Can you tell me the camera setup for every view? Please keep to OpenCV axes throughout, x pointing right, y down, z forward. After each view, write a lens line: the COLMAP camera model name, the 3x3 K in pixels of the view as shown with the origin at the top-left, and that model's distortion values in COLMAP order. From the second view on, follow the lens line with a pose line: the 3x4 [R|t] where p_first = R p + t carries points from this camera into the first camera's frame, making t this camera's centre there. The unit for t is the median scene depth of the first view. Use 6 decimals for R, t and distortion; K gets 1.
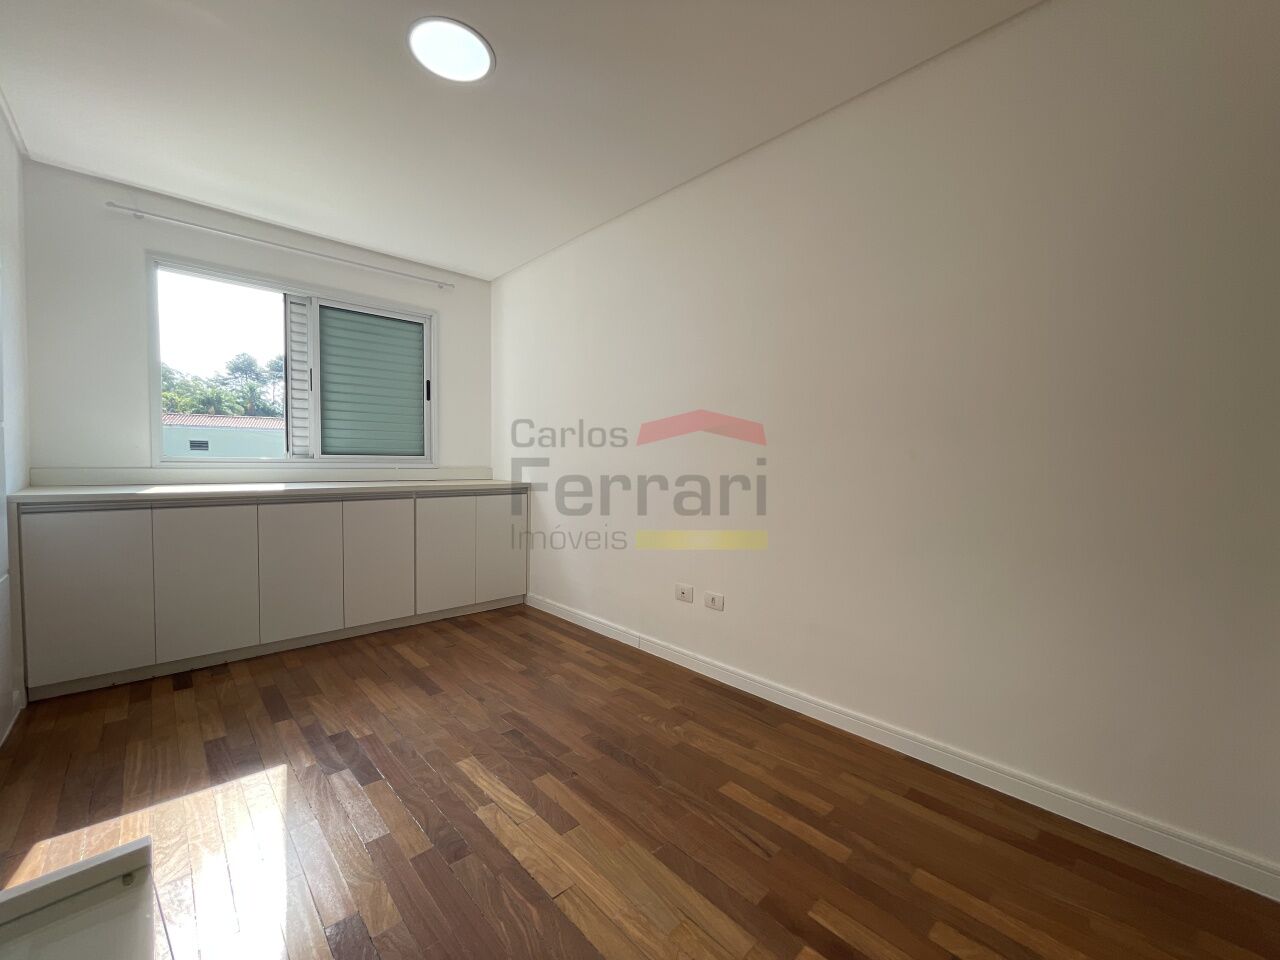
lens RADIAL K [[523.8, 0, 638.6], [0, 523.8, 480.5], [0, 0, 1]] dist [0.003354, 0.001370]
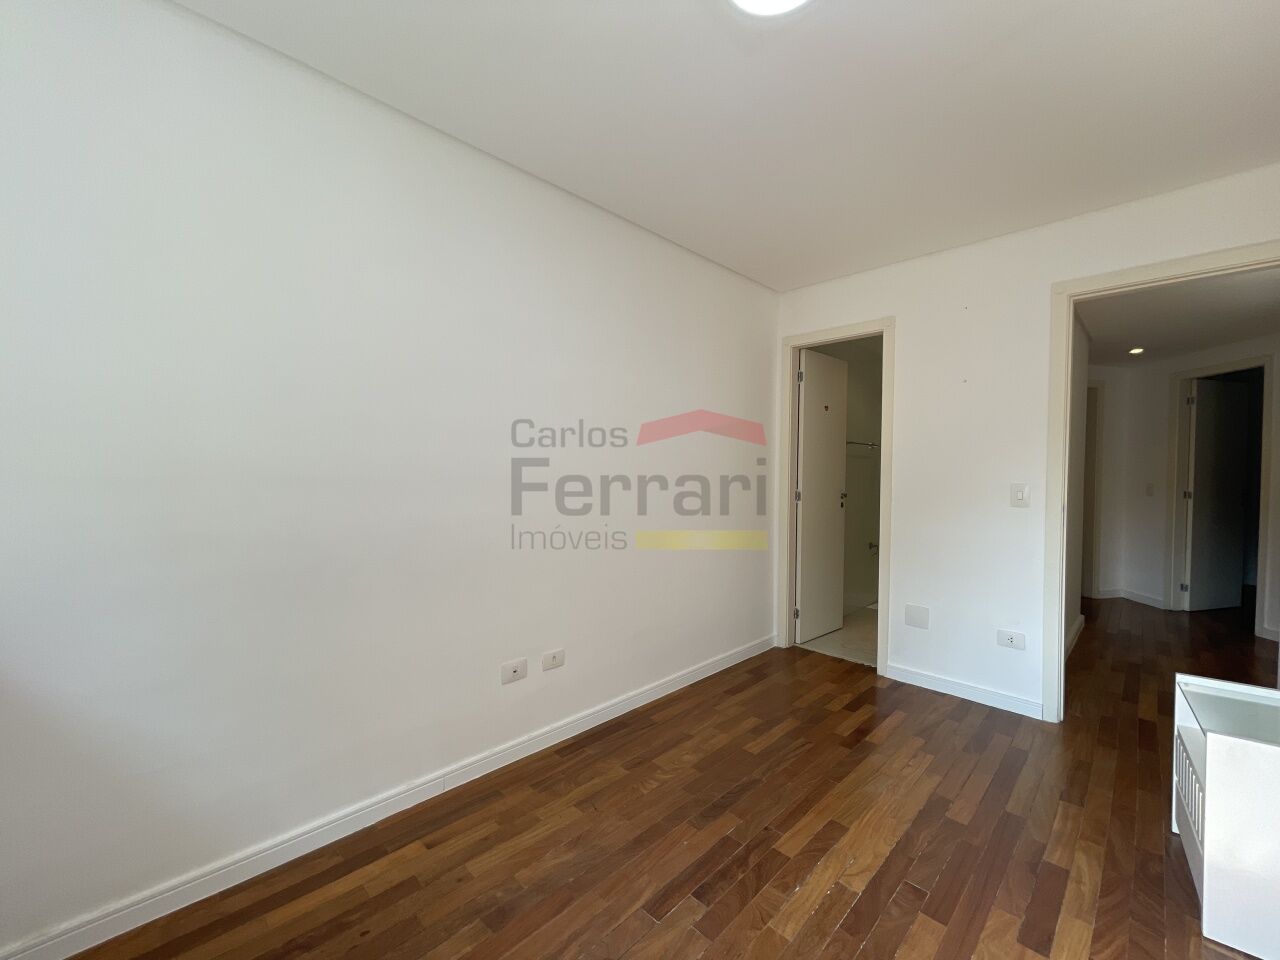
lens RADIAL K [[523.8, 0, 634.8], [0, 523.8, 480.7], [0, 0, 1]] dist [0.003354, 0.001370]
pose [[-0.034770, -0.025353, 0.999074, -0.757259], [0.026493, 0.999303, 0.026280, -0.101932], [-0.999044, 0.027382, -0.034074, 0.864256]]
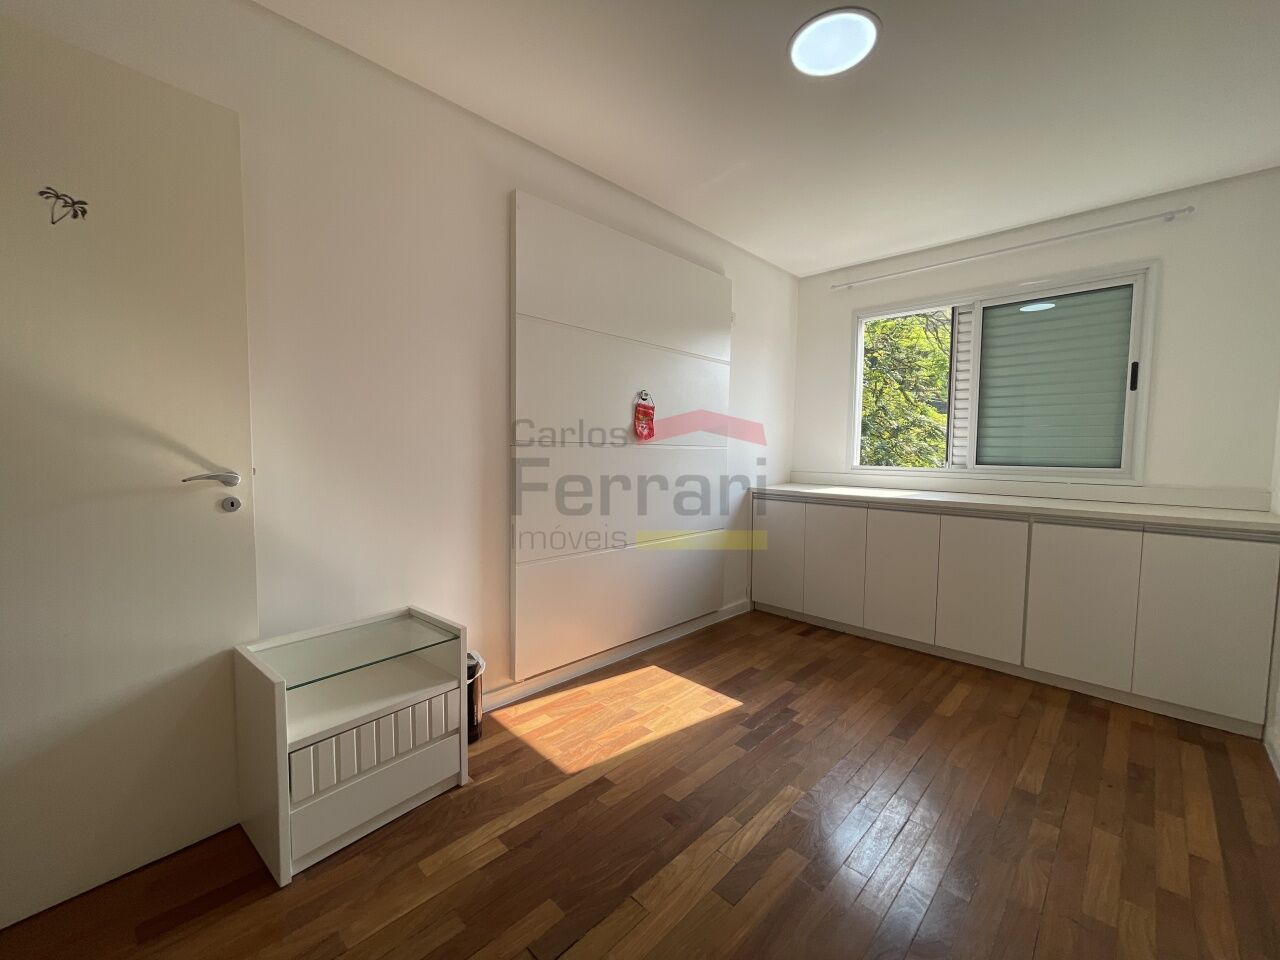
lens RADIAL K [[523.8, 0, 644.4], [0, 523.8, 480.7], [0, 0, 1]] dist [0.003354, 0.001370]
pose [[0.053375, 0.049610, -0.997341, 0.418946], [-0.048772, 0.997703, 0.047018, -0.047595], [0.997383, 0.046133, 0.055672, 0.452460]]
